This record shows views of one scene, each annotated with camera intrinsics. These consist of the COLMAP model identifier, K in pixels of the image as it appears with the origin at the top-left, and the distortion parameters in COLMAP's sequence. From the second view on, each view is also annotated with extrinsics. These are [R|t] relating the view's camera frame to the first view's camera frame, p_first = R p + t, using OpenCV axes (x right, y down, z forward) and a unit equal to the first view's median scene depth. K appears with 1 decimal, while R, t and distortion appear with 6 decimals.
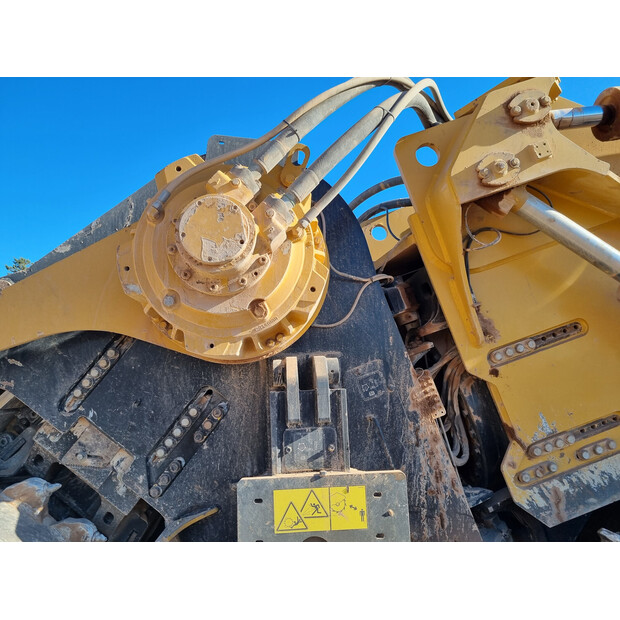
lens RADIAL K [[462.8, 0, 308.6], [0, 462.8, 318.1], [0, 0, 1]] dist [0.049665, -0.027989]
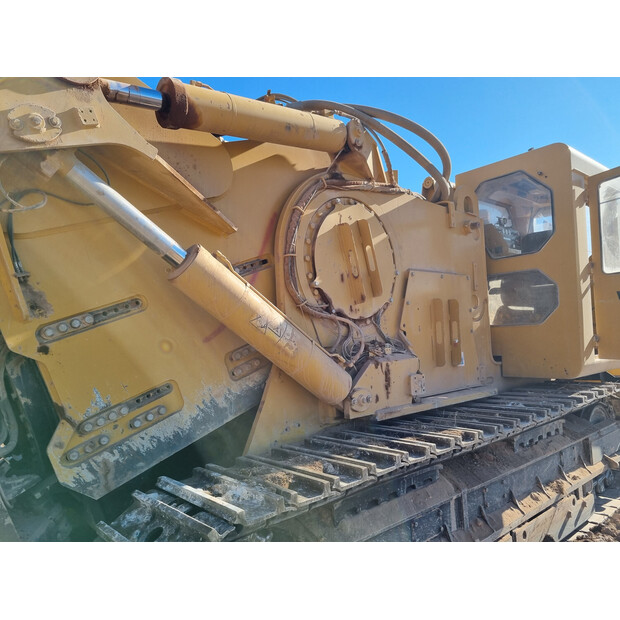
lens RADIAL K [[462.8, 0, 308.6], [0, 462.8, 318.1], [0, 0, 1]] dist [0.049665, -0.027989]
pose [[0.773621, 0.006325, 0.633617, 0.221178], [-0.044889, 0.997985, 0.044845, -0.011192], [-0.632056, -0.063136, 0.772346, -0.044051]]
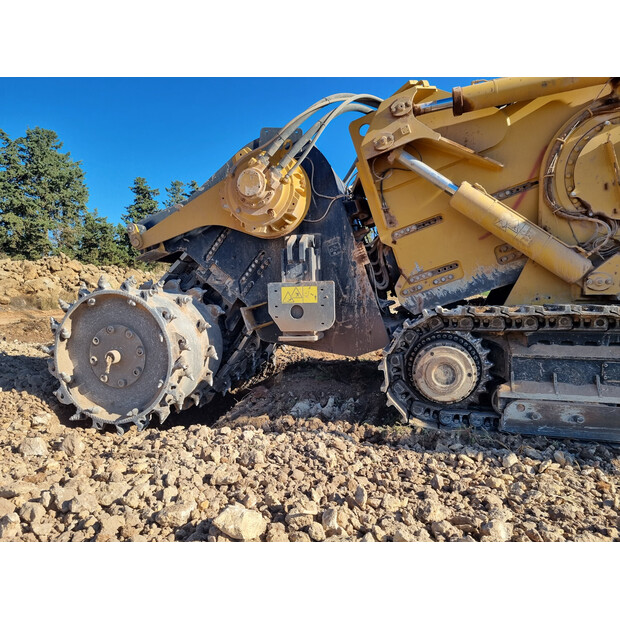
lens RADIAL K [[462.8, 0, 308.6], [0, 462.8, 318.1], [0, 0, 1]] dist [0.049665, -0.027989]
pose [[0.959804, 0.030810, -0.278975, 0.631316], [0.020806, 0.983412, 0.180190, 0.070847], [0.279899, -0.178751, 0.943242, -1.106809]]
